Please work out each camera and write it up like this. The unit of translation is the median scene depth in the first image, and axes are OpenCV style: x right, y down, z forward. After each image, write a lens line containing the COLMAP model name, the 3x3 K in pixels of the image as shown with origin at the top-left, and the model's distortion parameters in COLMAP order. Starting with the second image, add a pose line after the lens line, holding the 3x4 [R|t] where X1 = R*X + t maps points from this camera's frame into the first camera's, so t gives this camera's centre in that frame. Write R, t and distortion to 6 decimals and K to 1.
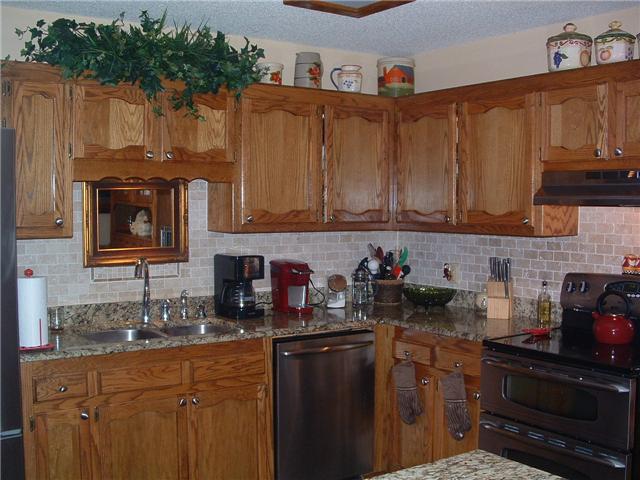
lens RADIAL K [[747.1, 0, 320.0], [0, 747.1, 240.0], [0, 0, 1]] dist [-0.268142, 0.311697]
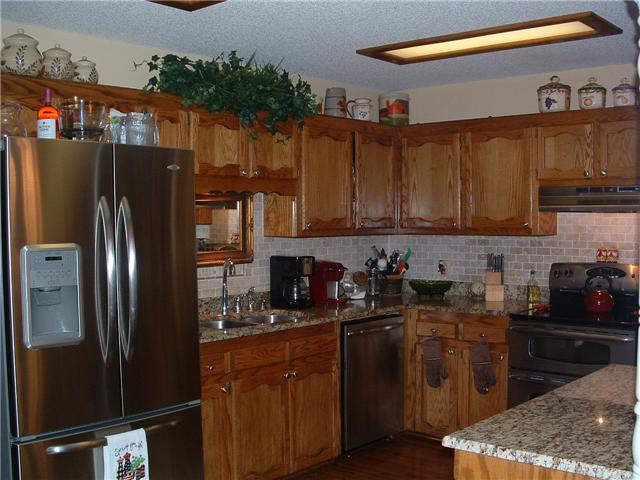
lens RADIAL K [[747.1, 0, 320.0], [0, 747.1, 240.0], [0, 0, 1]] dist [-0.268142, 0.311697]
pose [[0.971913, -0.016245, 0.234781, -0.365995], [0.020122, 0.999698, -0.014125, 0.012738], [-0.234480, 0.018453, 0.971946, -0.185939]]
